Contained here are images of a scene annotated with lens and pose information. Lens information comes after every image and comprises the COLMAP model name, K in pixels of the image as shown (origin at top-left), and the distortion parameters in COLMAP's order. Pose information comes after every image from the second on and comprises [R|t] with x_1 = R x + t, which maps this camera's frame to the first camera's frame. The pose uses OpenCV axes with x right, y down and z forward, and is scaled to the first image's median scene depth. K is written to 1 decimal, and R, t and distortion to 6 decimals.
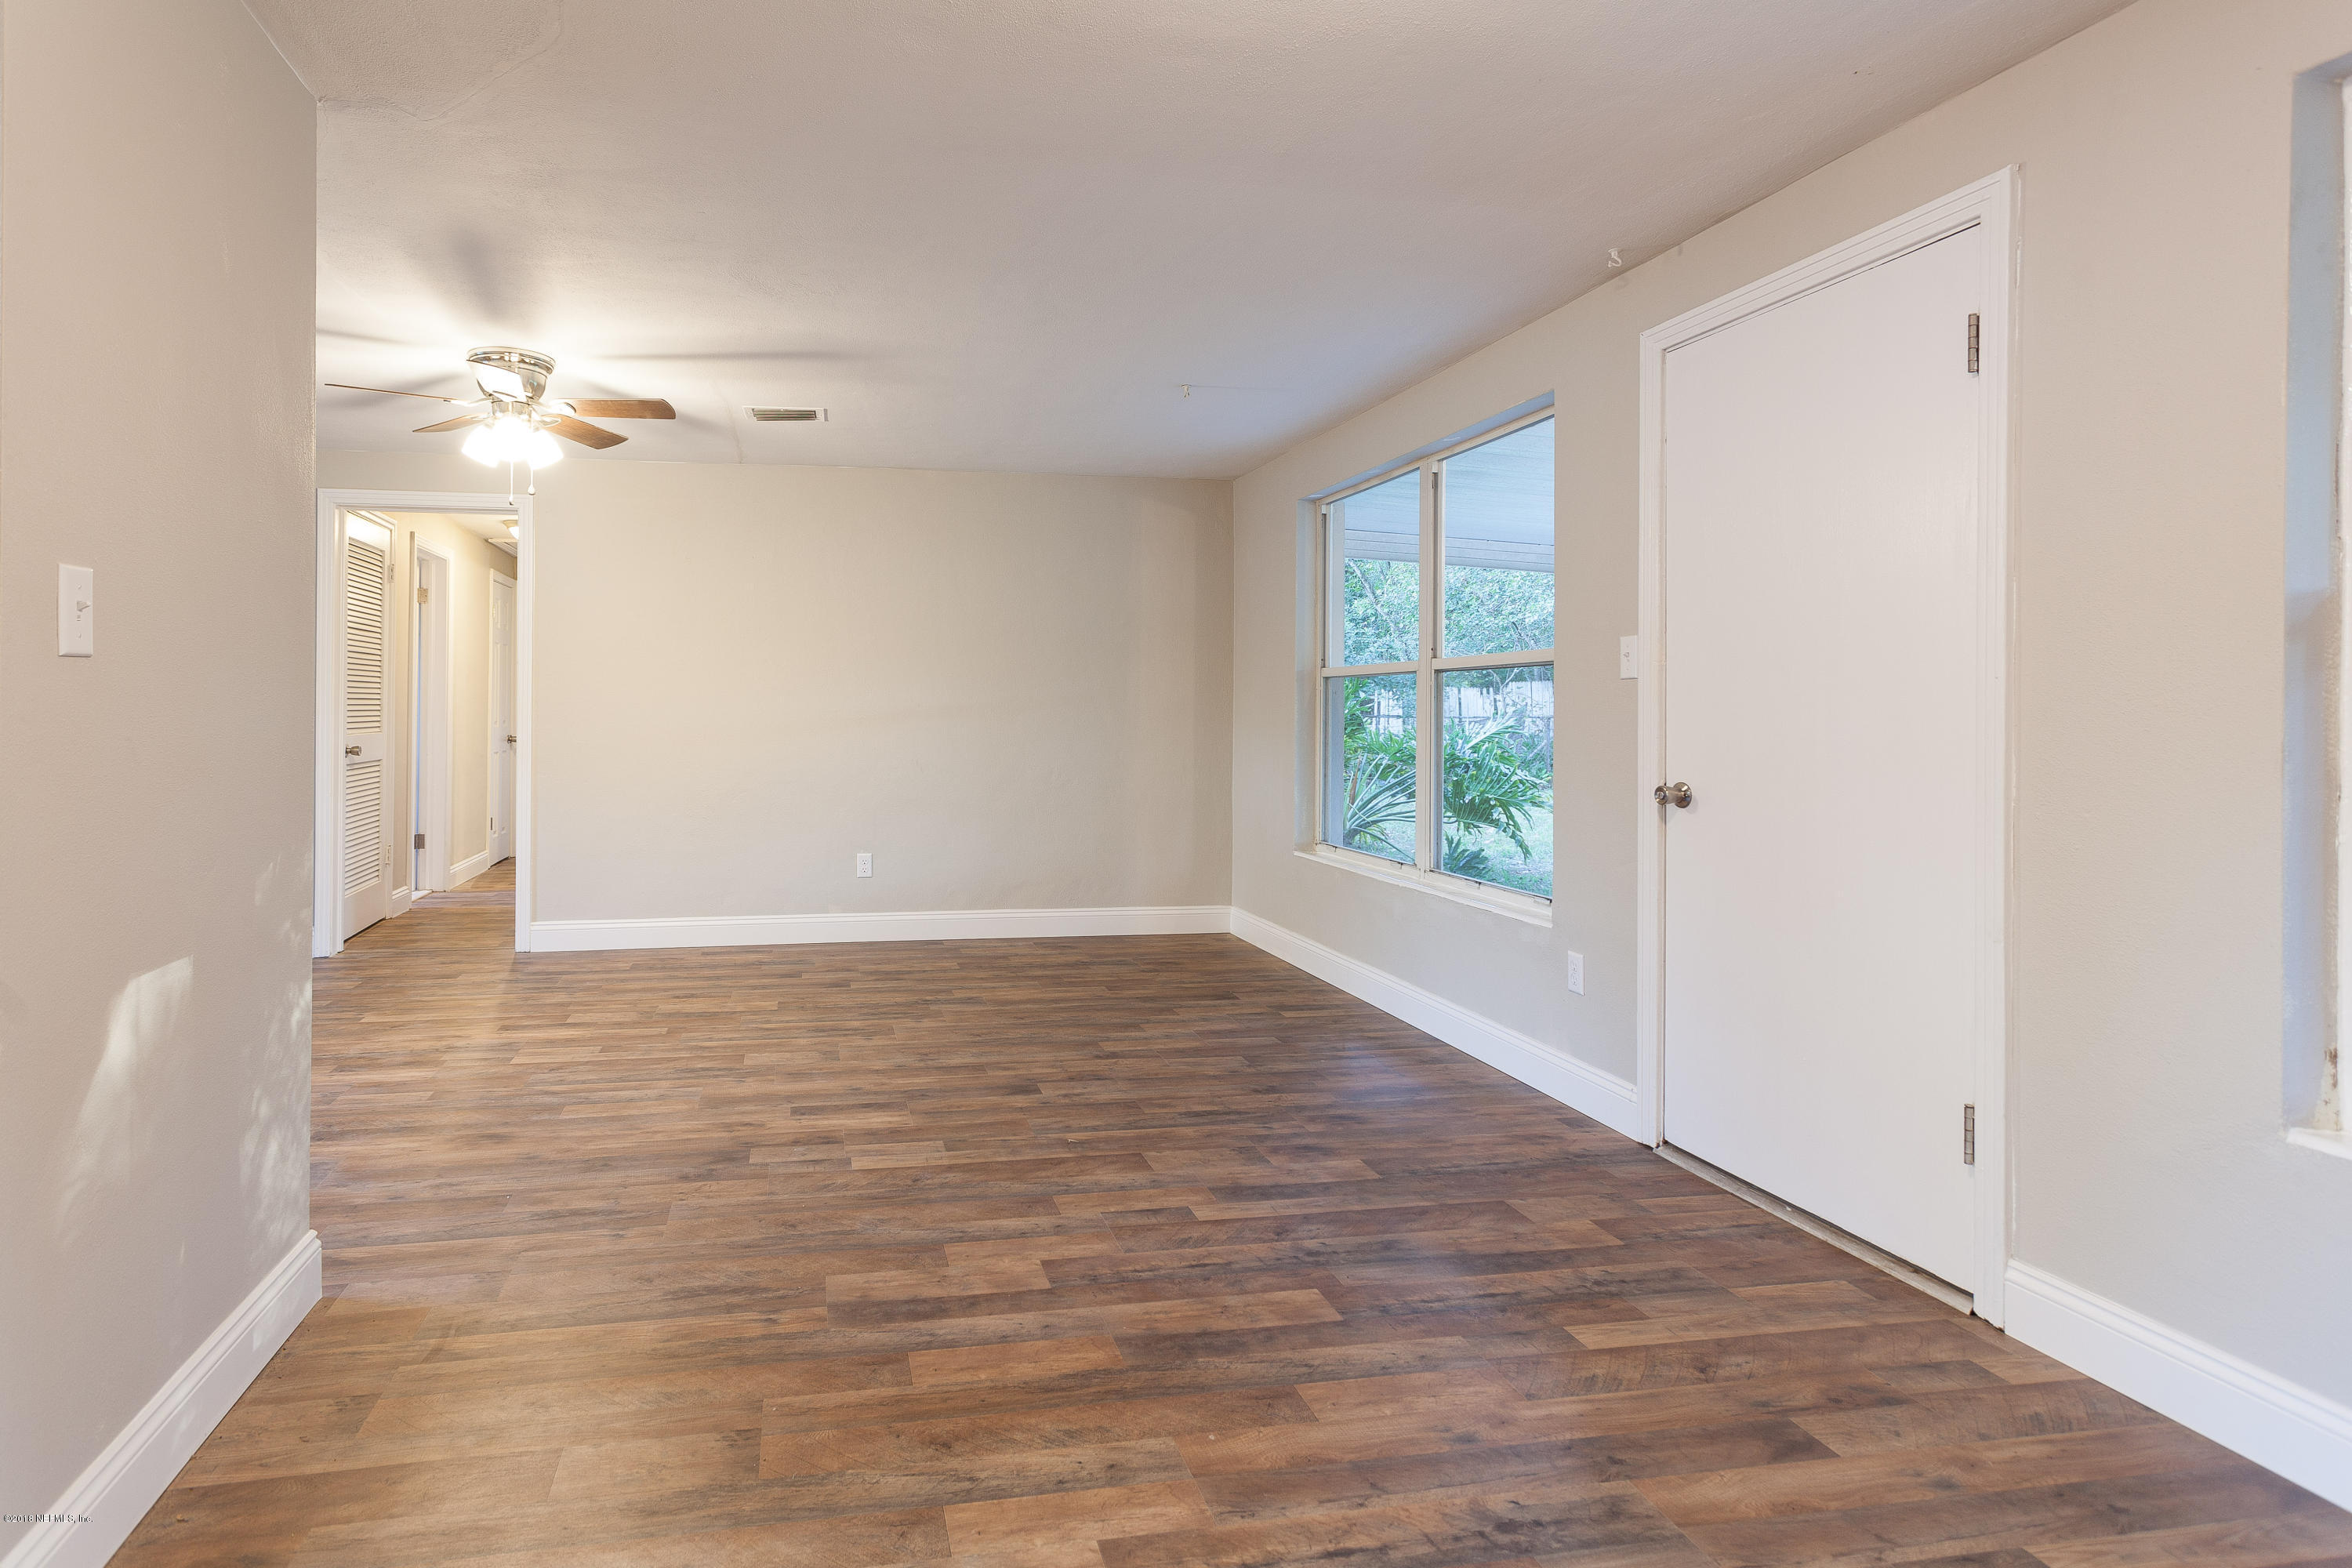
lens RADIAL K [[1236.2, 0, 1036.4], [0, 1236.2, 720.4], [0, 0, 1]] dist [-0.003198, 0.000331]
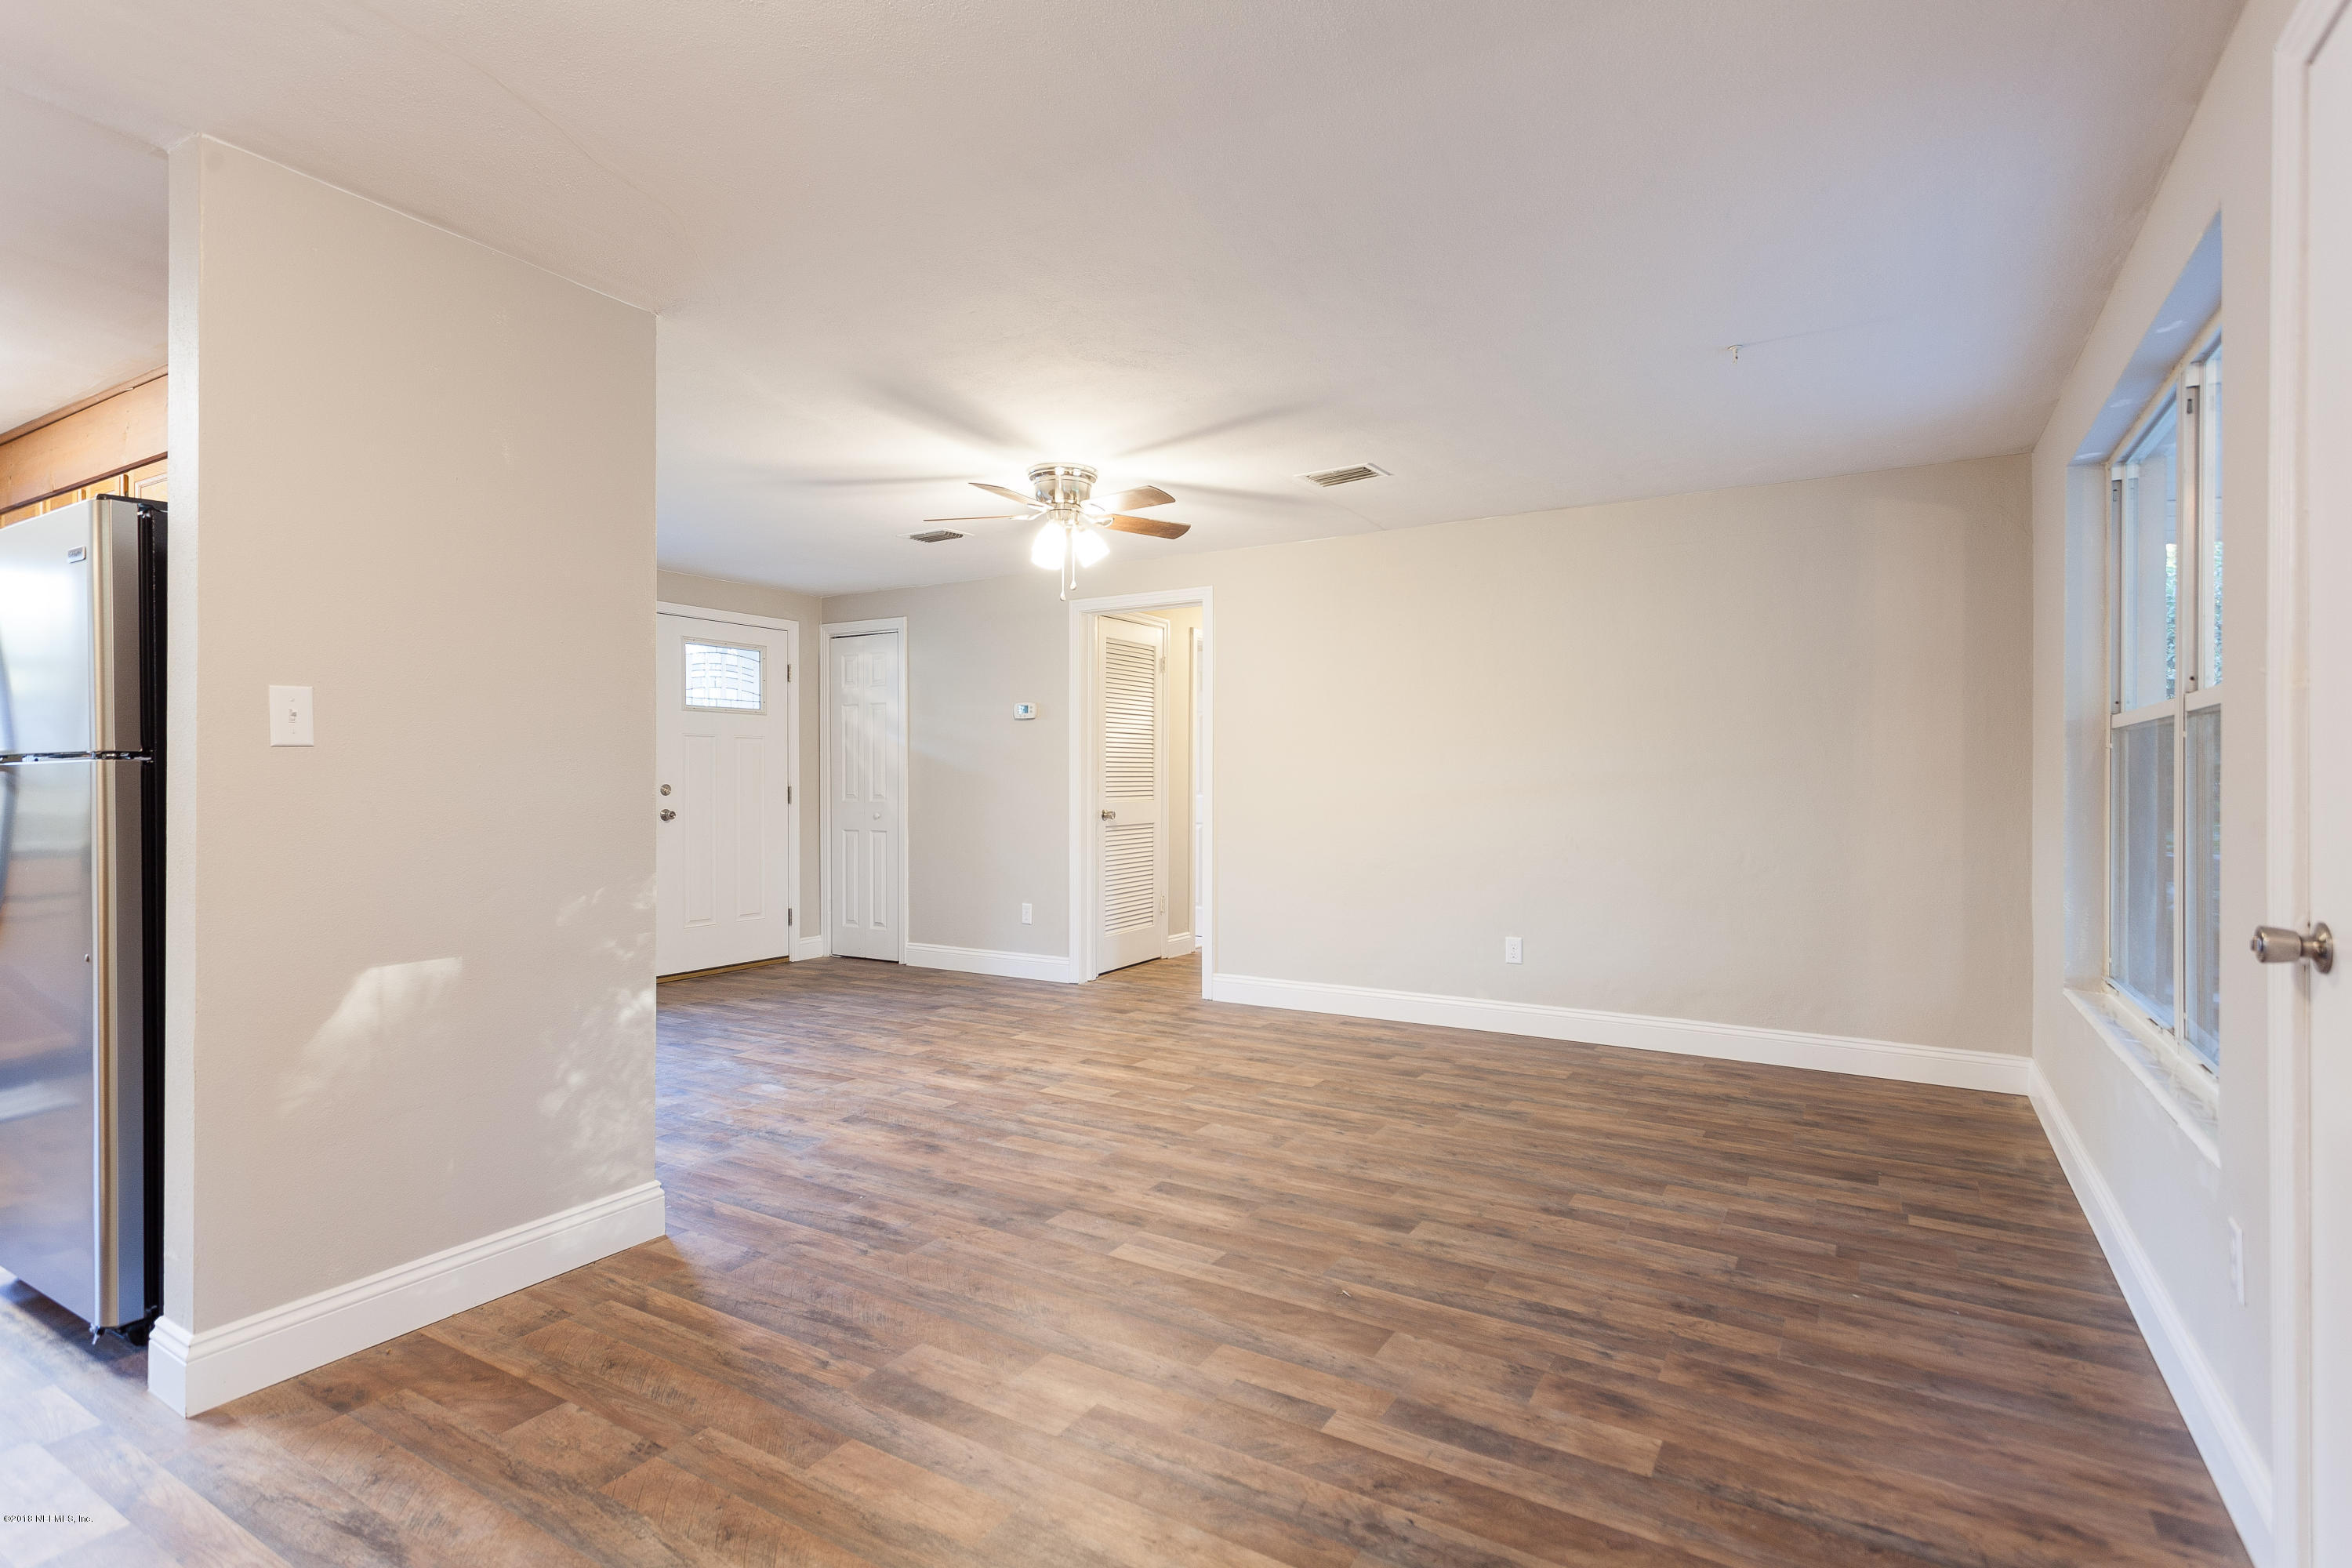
lens RADIAL K [[1194.6, 0, 1165.5], [0, 1194.6, 783.7], [0, 0, 1]] dist [0.002057, 0.002425]
pose [[0.737729, -0.000904, -0.675096, 0.479548], [-0.003456, 0.999981, -0.005116, -0.000675], [0.675088, 0.006108, 0.737712, 0.313185]]
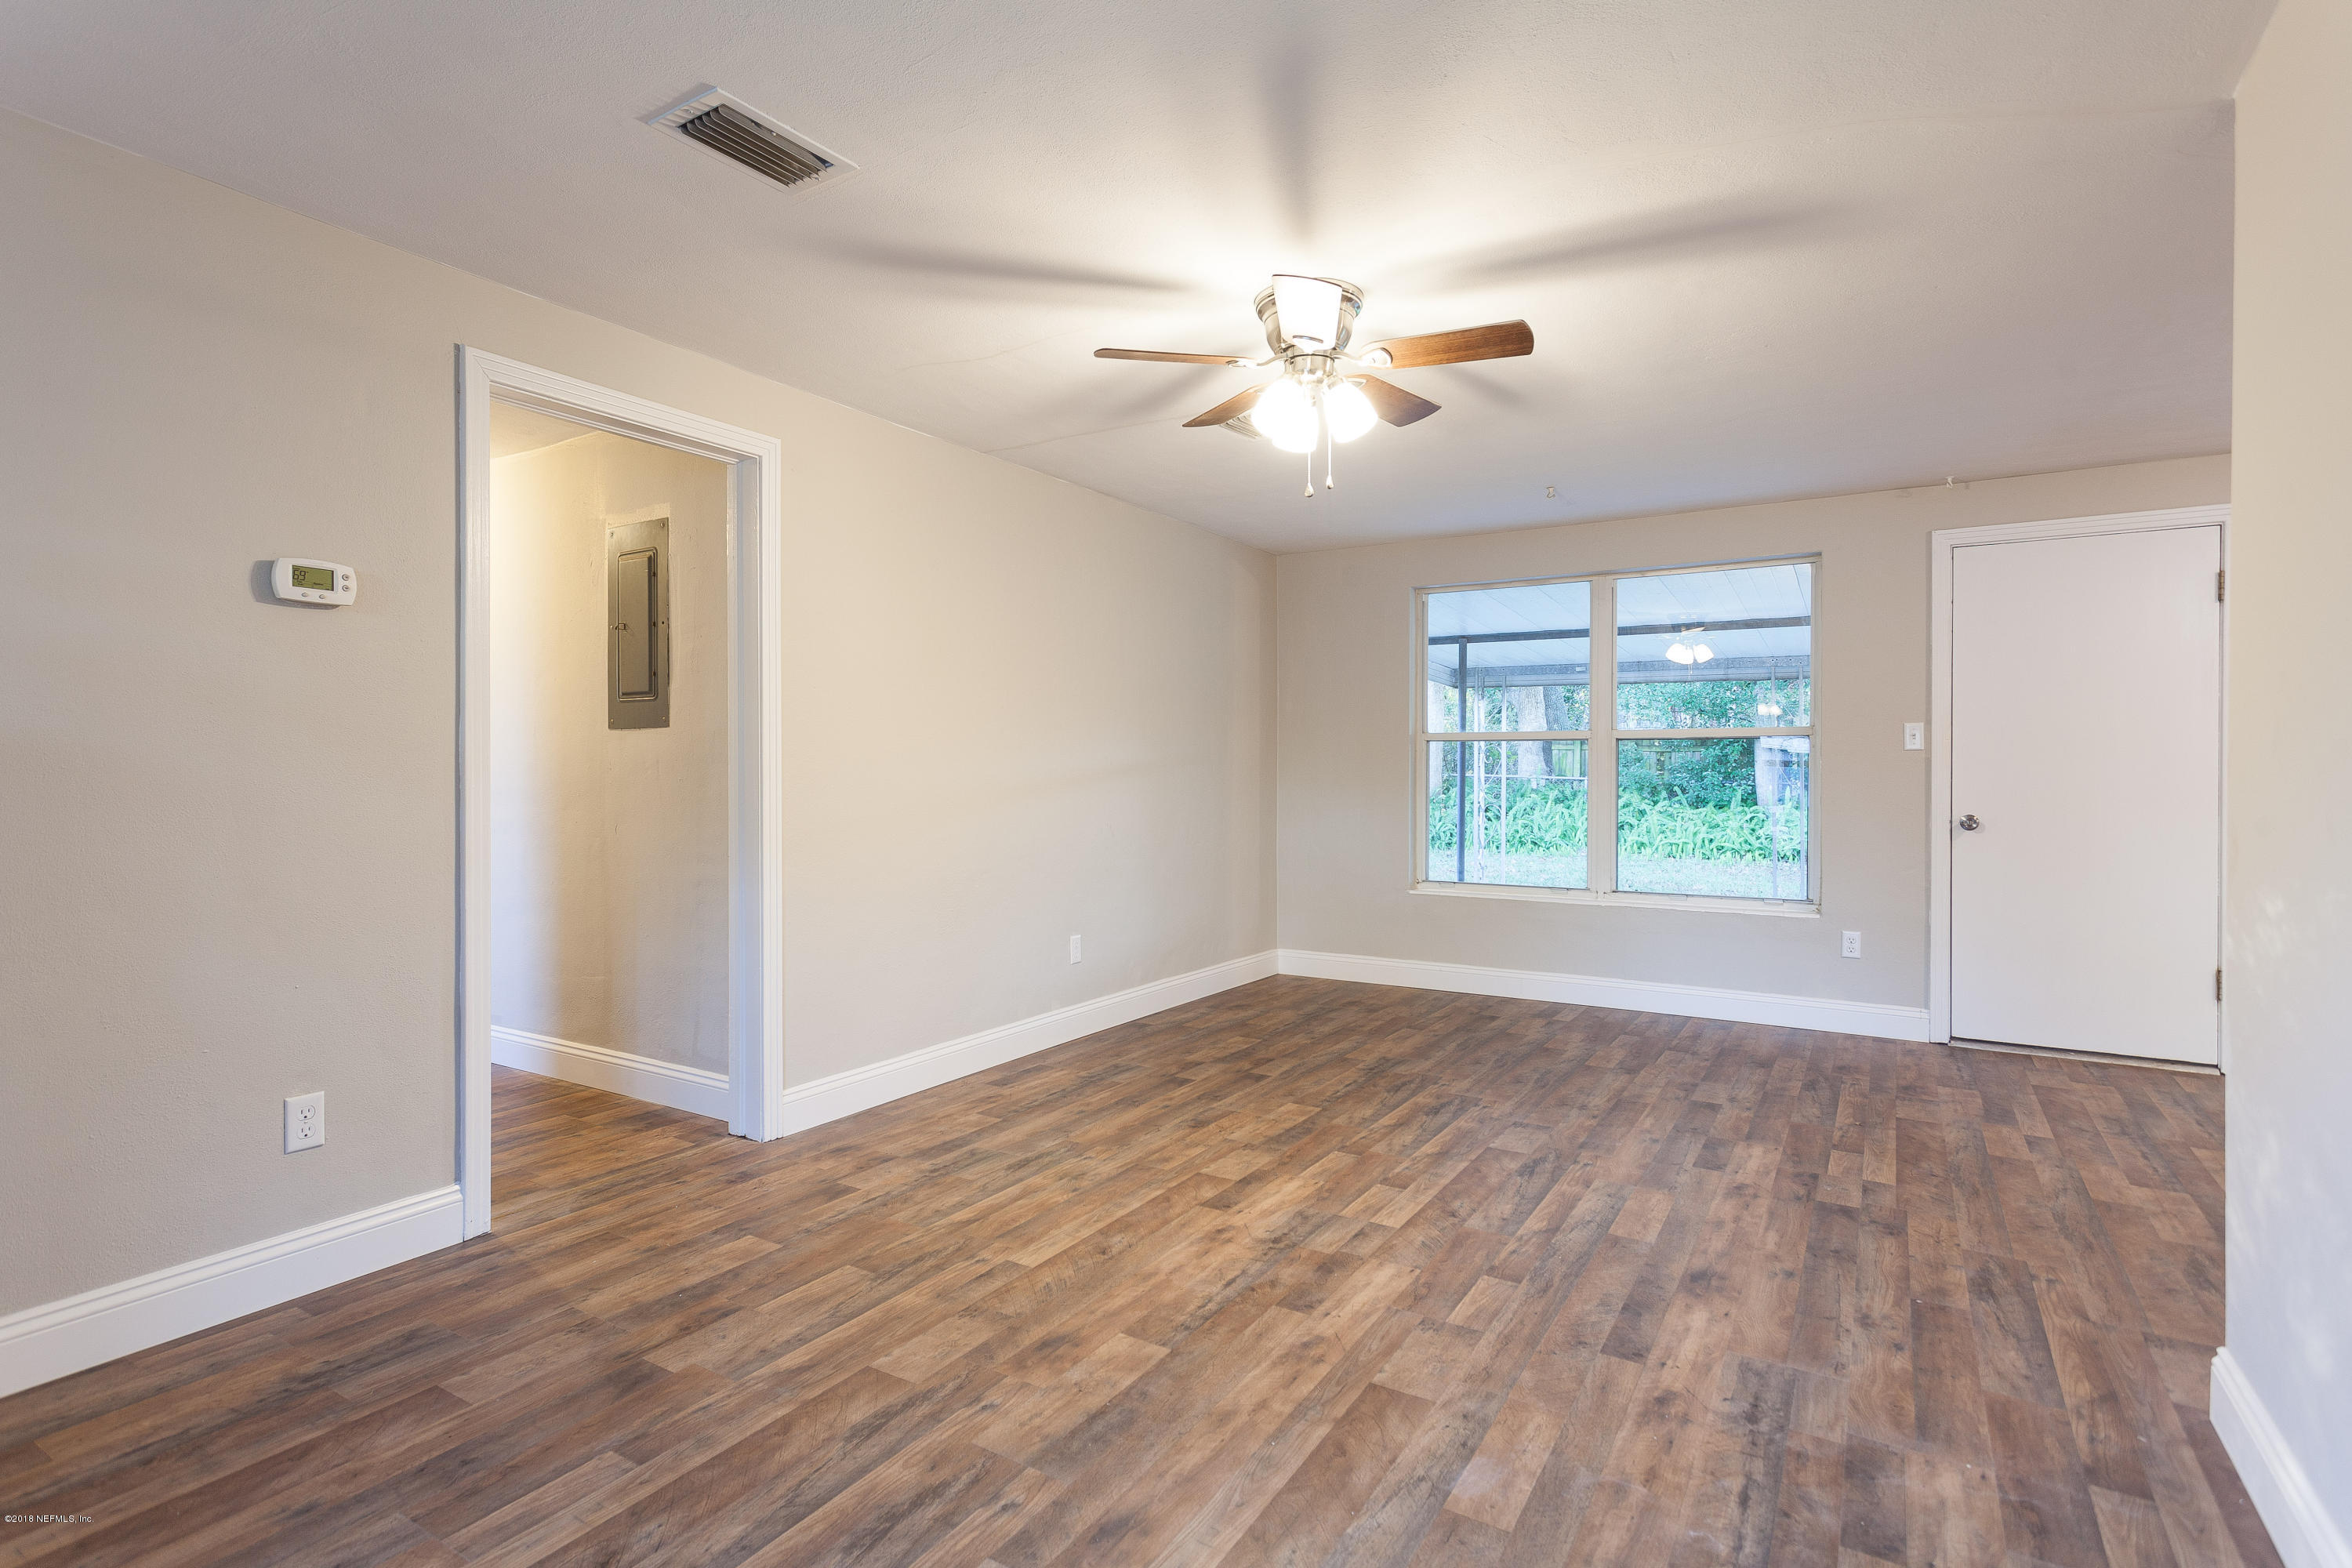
lens RADIAL K [[1165.1, 0, 1176.0], [0, 1165.1, 784.0], [0, 0, 1]] dist [0.002700, 0.000570]
pose [[0.658557, -0.011797, 0.752439, -1.263837], [0.005790, 0.999927, 0.010609, -0.011608], [-0.752509, -0.002630, 0.658577, 0.738623]]
